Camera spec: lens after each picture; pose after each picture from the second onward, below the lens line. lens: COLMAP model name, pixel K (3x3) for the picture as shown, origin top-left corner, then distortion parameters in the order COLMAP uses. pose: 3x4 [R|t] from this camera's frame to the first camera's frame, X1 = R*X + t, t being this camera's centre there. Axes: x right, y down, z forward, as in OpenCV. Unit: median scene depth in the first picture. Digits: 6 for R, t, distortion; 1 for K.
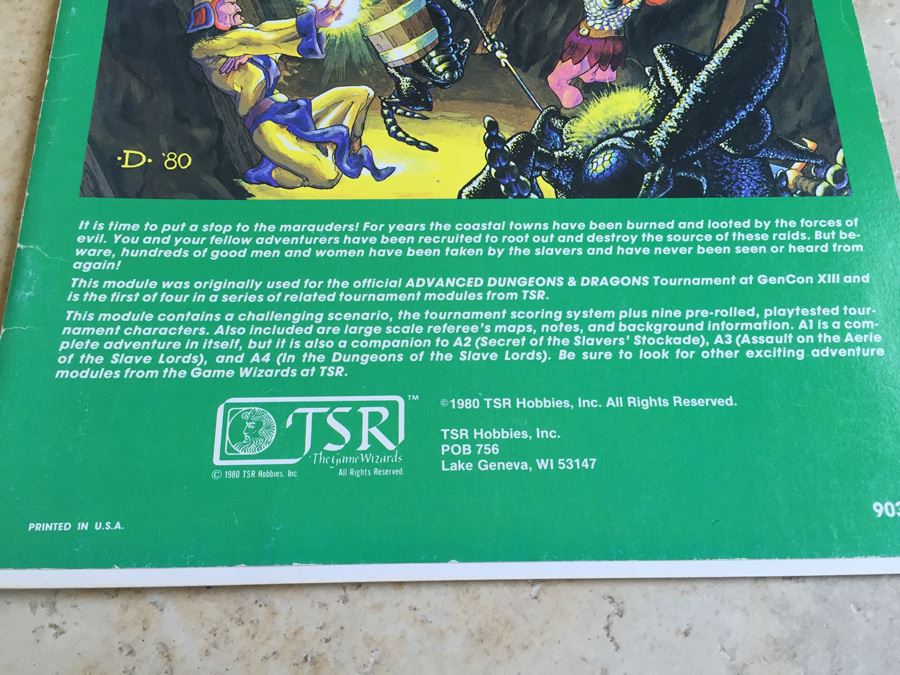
lens RADIAL K [[774.6, 0, 446.4], [0, 774.6, 334.7], [0, 0, 1]] dist [0.091060, -0.149892]
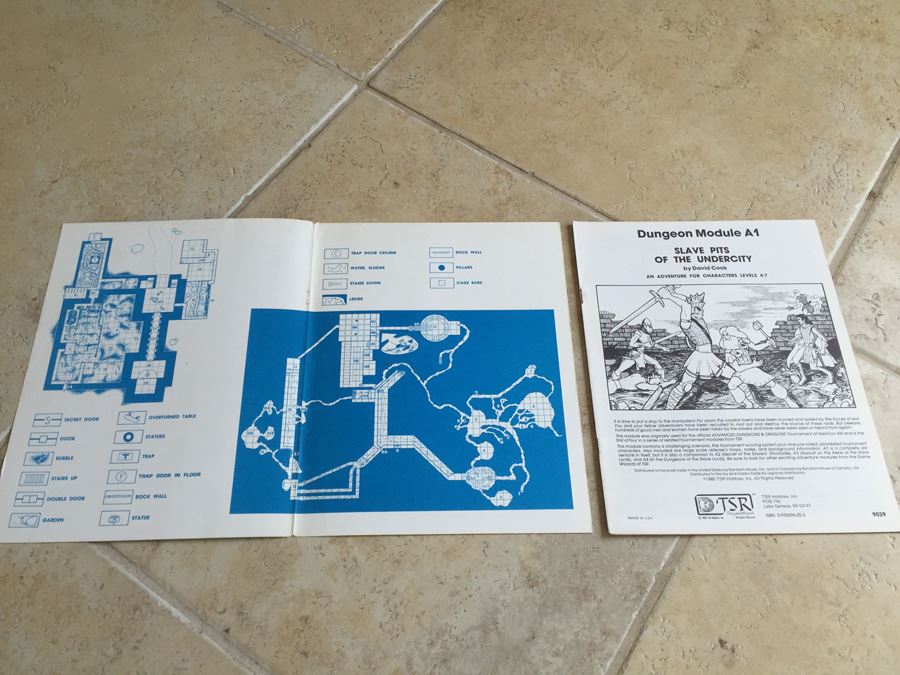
lens RADIAL K [[774.6, 0, 446.4], [0, 774.6, 334.7], [0, 0, 1]] dist [0.091060, -0.149892]
pose [[0.999721, -0.022209, 0.007992, 0.030649], [0.023089, 0.990444, -0.135969, -0.079333], [-0.004896, 0.136116, 0.990681, -2.015984]]
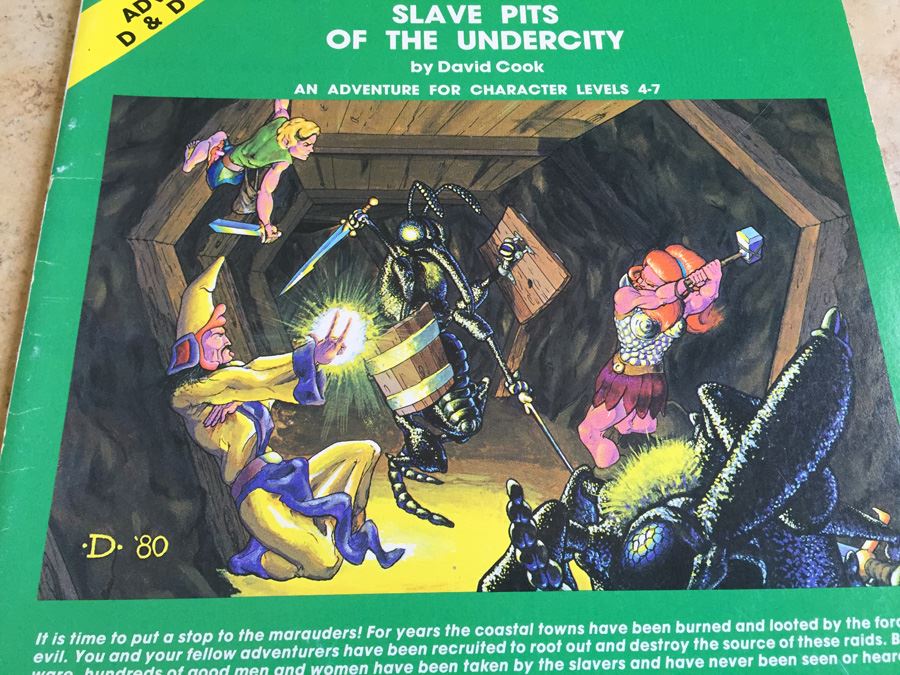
lens RADIAL K [[774.6, 0, 446.4], [0, 774.6, 334.7], [0, 0, 1]] dist [0.091060, -0.149892]
pose [[0.999999, 0.000559, 0.001467, -0.020421], [-0.000526, 0.999746, -0.022532, -0.423244], [-0.001479, 0.022531, 0.999745, 0.128113]]
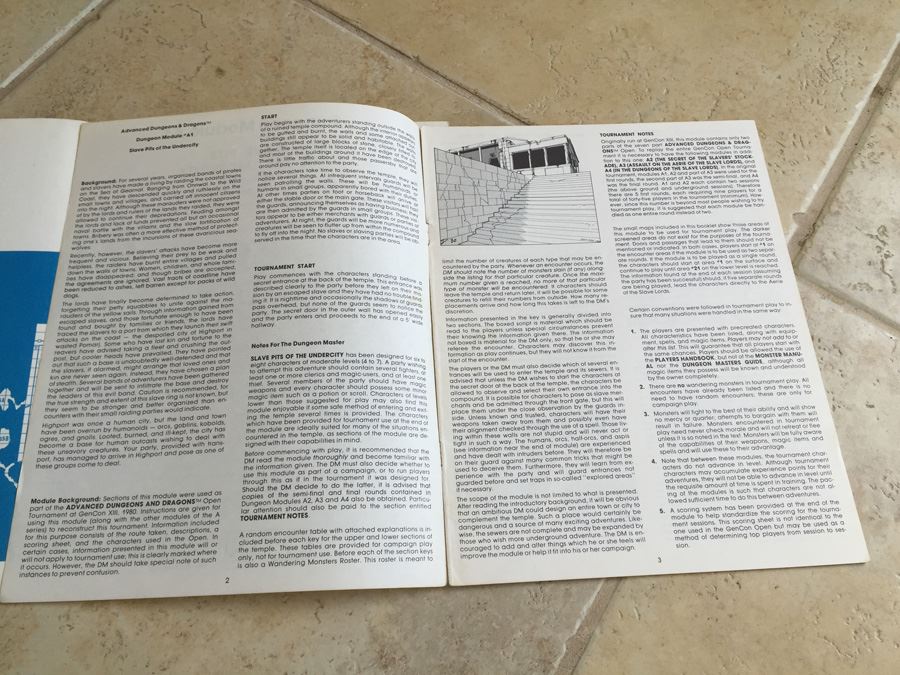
lens RADIAL K [[774.6, 0, 446.4], [0, 774.6, 334.7], [0, 0, 1]] dist [0.091060, -0.149892]
pose [[0.998313, -0.033564, 0.047368, 0.411501], [0.036002, 0.998019, -0.051586, -0.251046], [-0.045542, 0.053204, 0.997545, -1.095501]]
